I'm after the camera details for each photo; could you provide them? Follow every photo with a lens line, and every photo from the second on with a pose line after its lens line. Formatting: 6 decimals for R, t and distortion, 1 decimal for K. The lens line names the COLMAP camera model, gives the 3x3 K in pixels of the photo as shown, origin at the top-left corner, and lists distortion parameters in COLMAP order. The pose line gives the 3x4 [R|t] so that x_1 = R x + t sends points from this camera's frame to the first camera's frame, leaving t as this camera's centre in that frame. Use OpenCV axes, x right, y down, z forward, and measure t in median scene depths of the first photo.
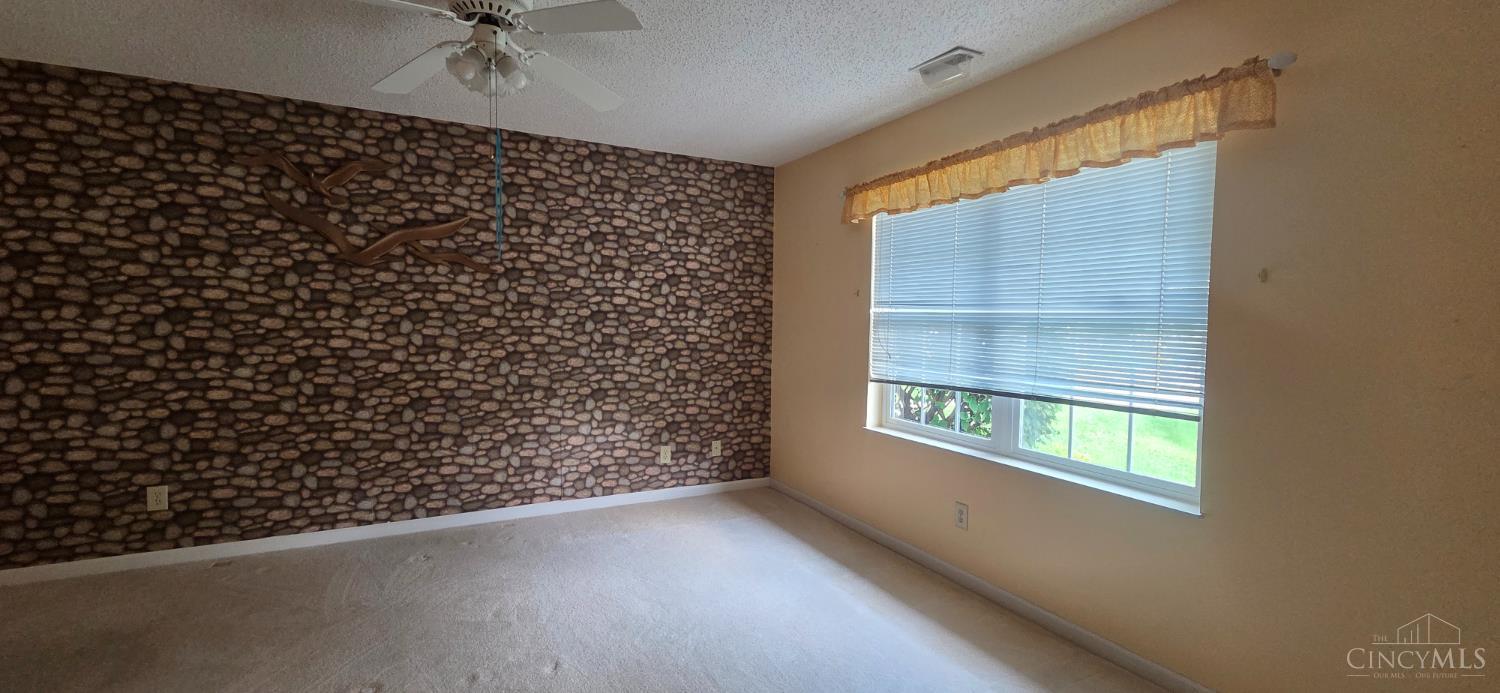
lens RADIAL K [[611.8, 0, 747.9], [0, 611.8, 346.6], [0, 0, 1]] dist [0.000506, -0.000026]
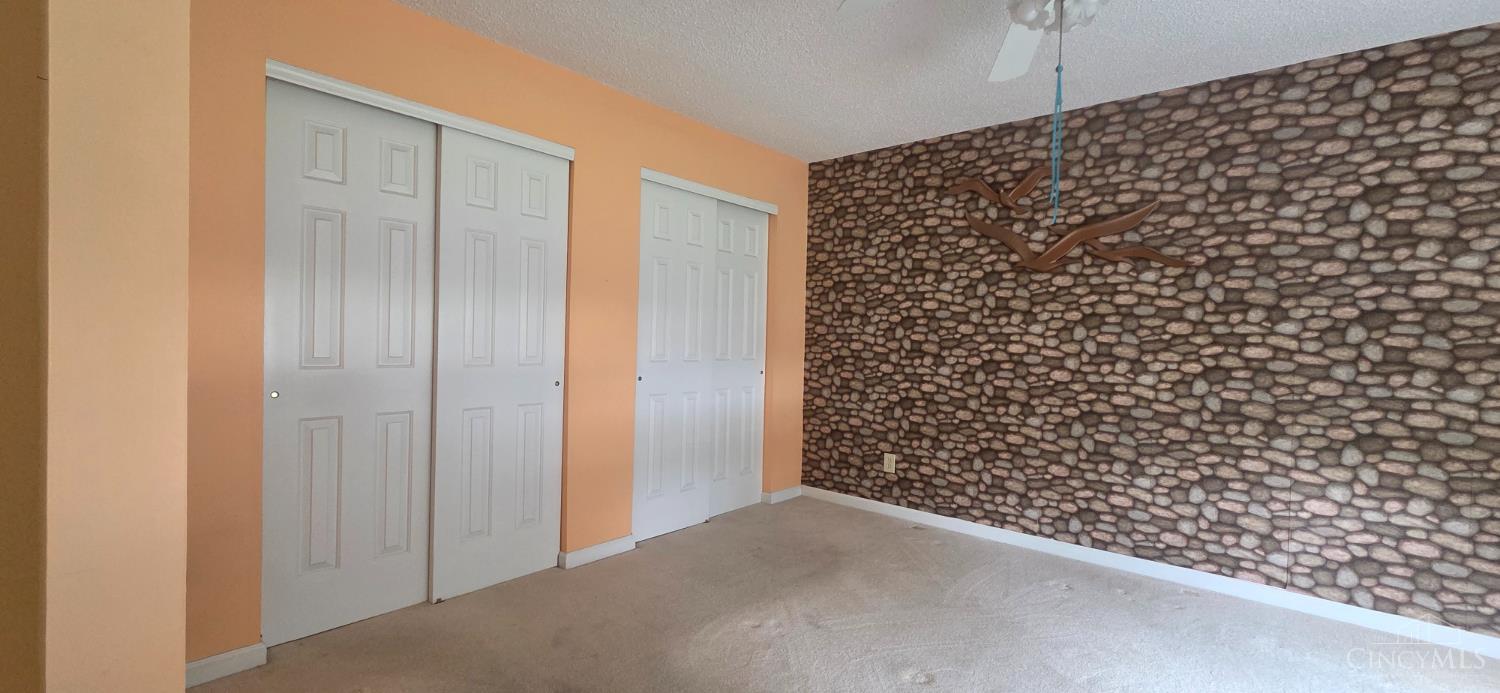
lens RADIAL K [[611.8, 0, 749.1], [0, 611.8, 346.6], [0, 0, 1]] dist [0.000506, -0.000026]
pose [[0.367162, 0.010891, -0.930093, 0.116731], [-0.064185, 0.997845, -0.013653, 0.032364], [0.927940, 0.064711, 0.367069, 0.197063]]
